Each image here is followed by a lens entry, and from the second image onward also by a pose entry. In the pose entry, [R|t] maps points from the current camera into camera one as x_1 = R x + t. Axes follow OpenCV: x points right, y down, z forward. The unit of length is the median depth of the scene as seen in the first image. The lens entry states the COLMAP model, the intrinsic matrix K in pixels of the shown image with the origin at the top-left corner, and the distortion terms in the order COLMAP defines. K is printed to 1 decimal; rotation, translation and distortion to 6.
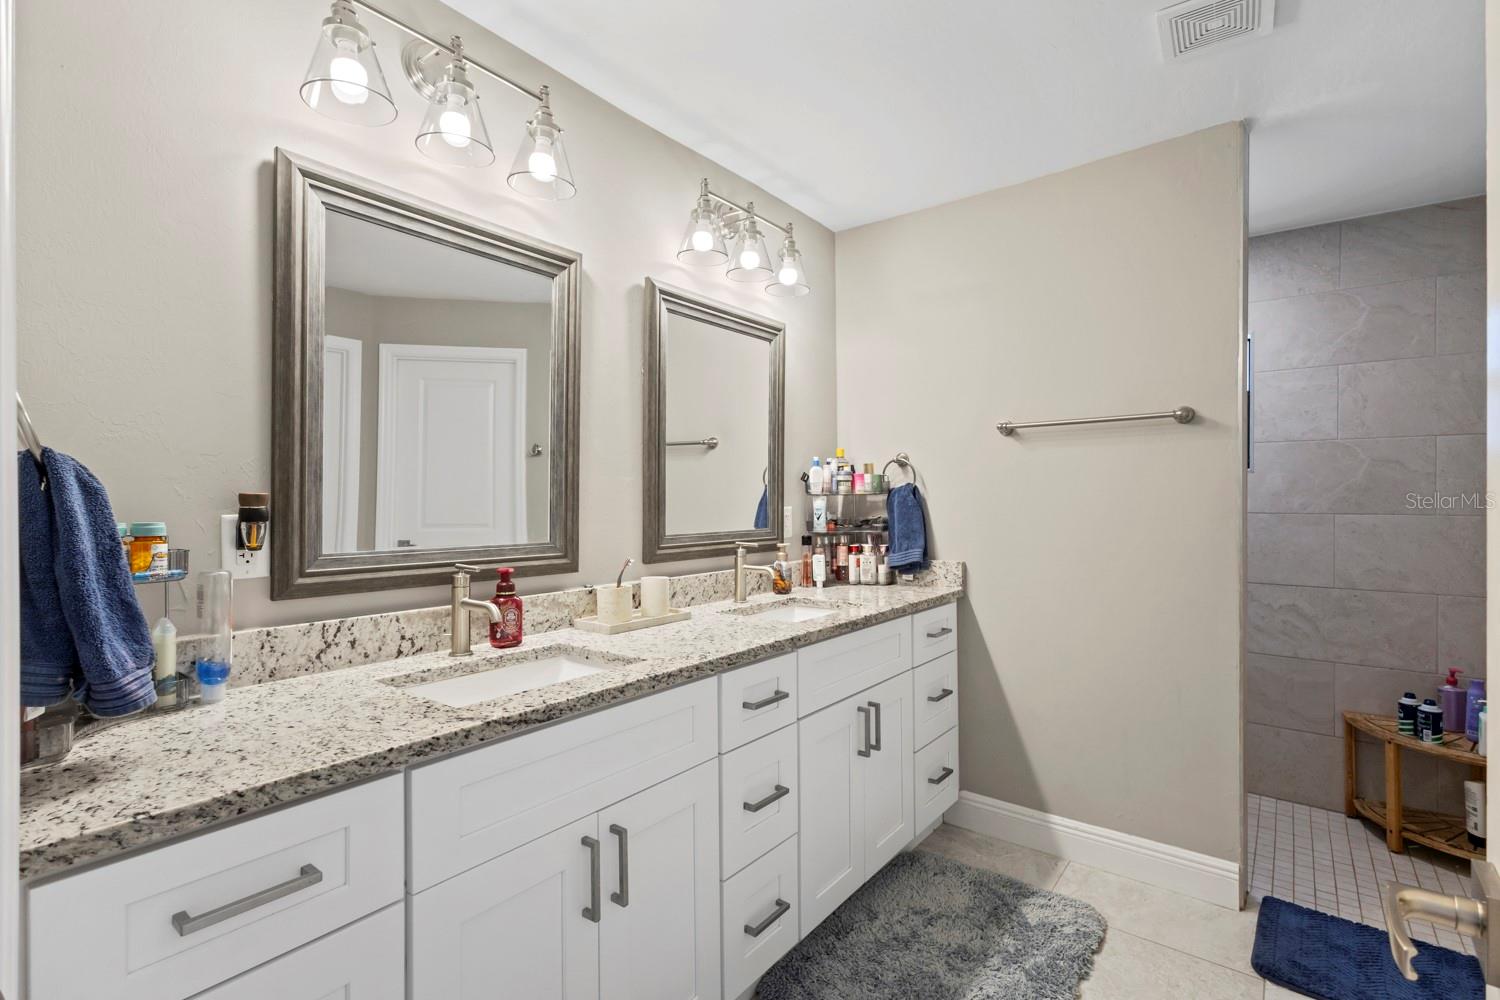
lens RADIAL K [[690.5, 0, 750.0], [0, 690.5, 501.8], [0, 0, 1]] dist [0.008260, -0.000843]
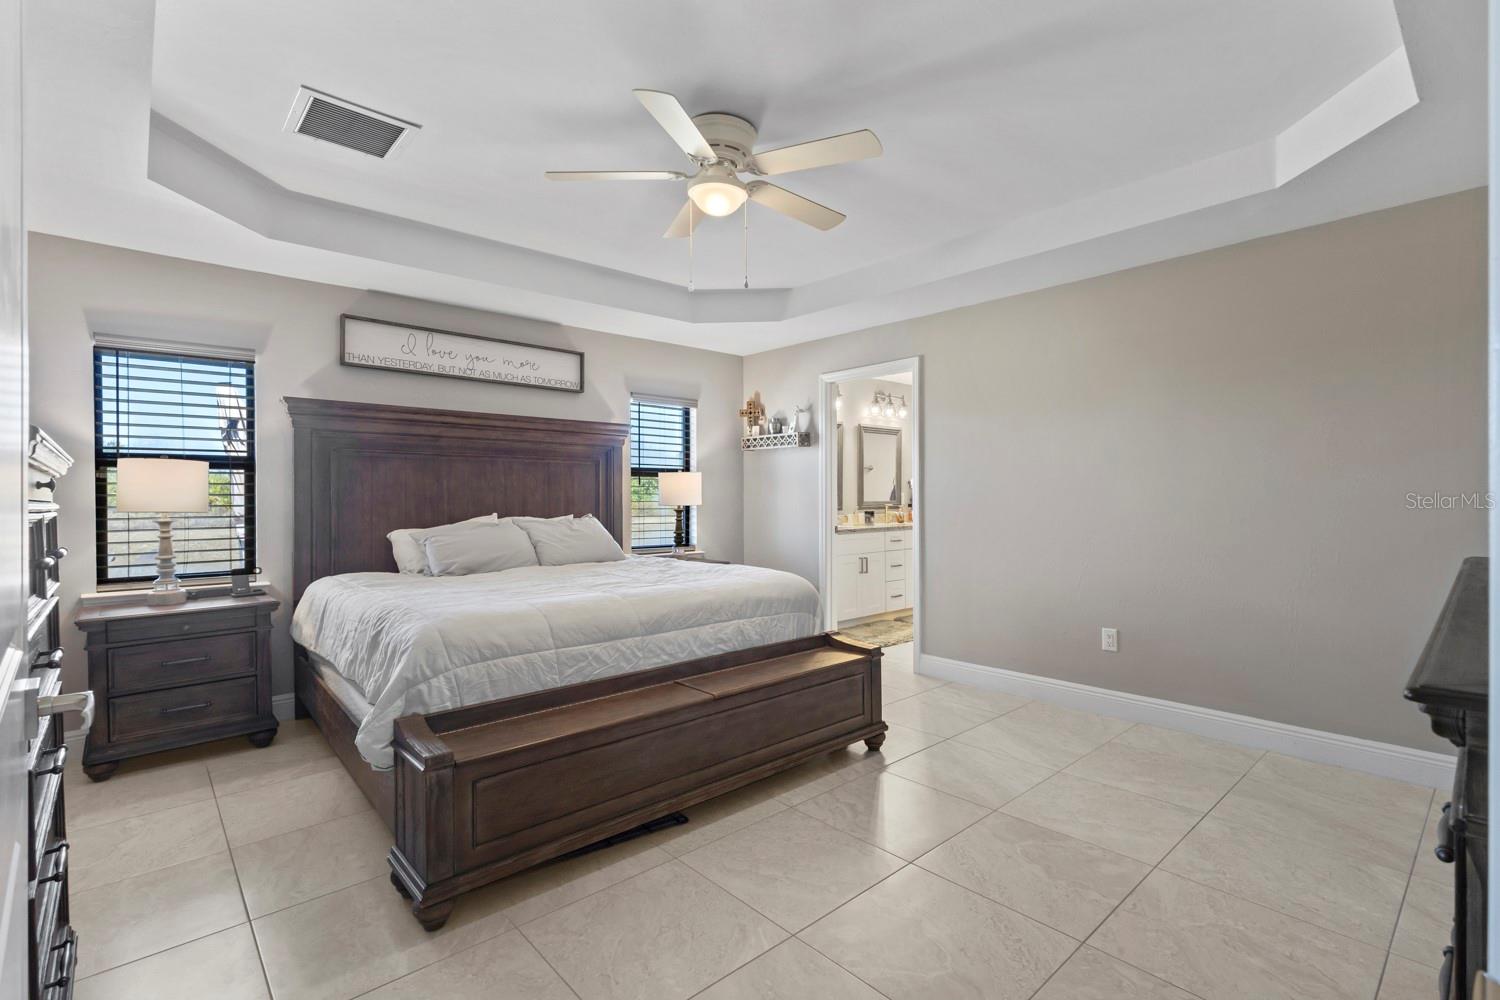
lens RADIAL K [[690.5, 0, 750.9], [0, 690.5, 498.2], [0, 0, 1]] dist [0.008260, -0.000843]
pose [[0.985324, -0.004740, -0.170630, -0.080089], [0.007063, 0.999890, 0.013010, -0.012067], [0.170550, -0.014024, 0.985249, -2.012609]]
